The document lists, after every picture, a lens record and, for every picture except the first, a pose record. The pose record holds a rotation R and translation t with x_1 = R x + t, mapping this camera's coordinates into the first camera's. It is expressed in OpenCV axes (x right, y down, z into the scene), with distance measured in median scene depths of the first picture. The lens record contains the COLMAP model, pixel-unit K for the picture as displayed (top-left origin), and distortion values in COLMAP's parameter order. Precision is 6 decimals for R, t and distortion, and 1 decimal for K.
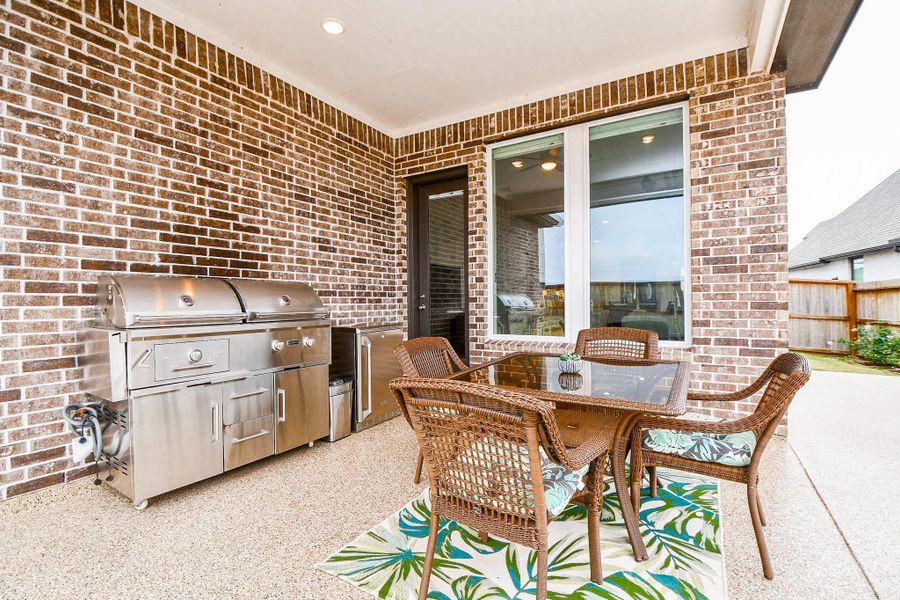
lens RADIAL K [[396.6, 0, 451.6], [0, 396.6, 306.0], [0, 0, 1]] dist [0.019340, -0.027651]
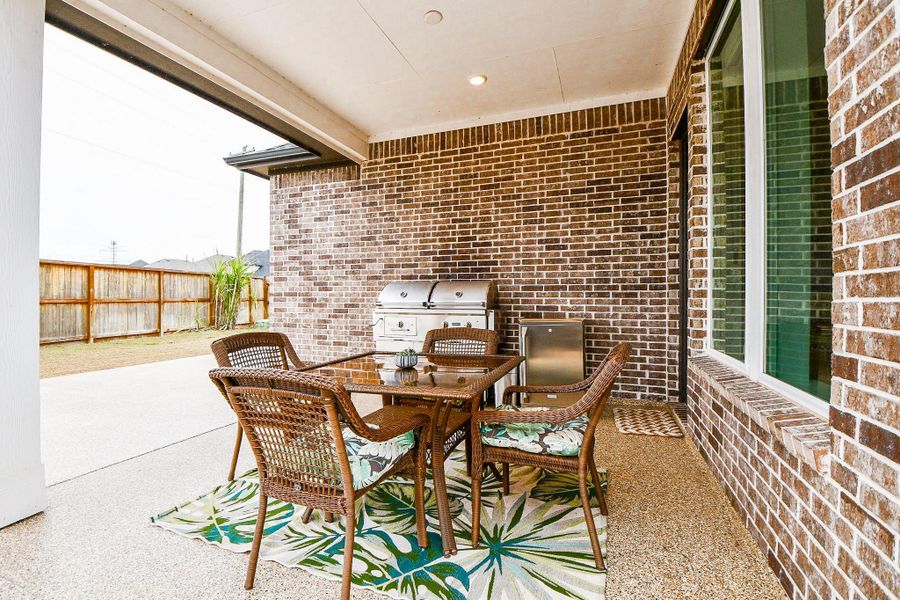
lens RADIAL K [[396.6, 0, 451.6], [0, 396.6, 306.0], [0, 0, 1]] dist [0.019340, -0.027651]
pose [[0.193709, 0.022435, -0.980802, 0.845461], [-0.013582, 0.999704, 0.020185, -0.000461], [0.980965, 0.009411, 0.193956, 0.605445]]
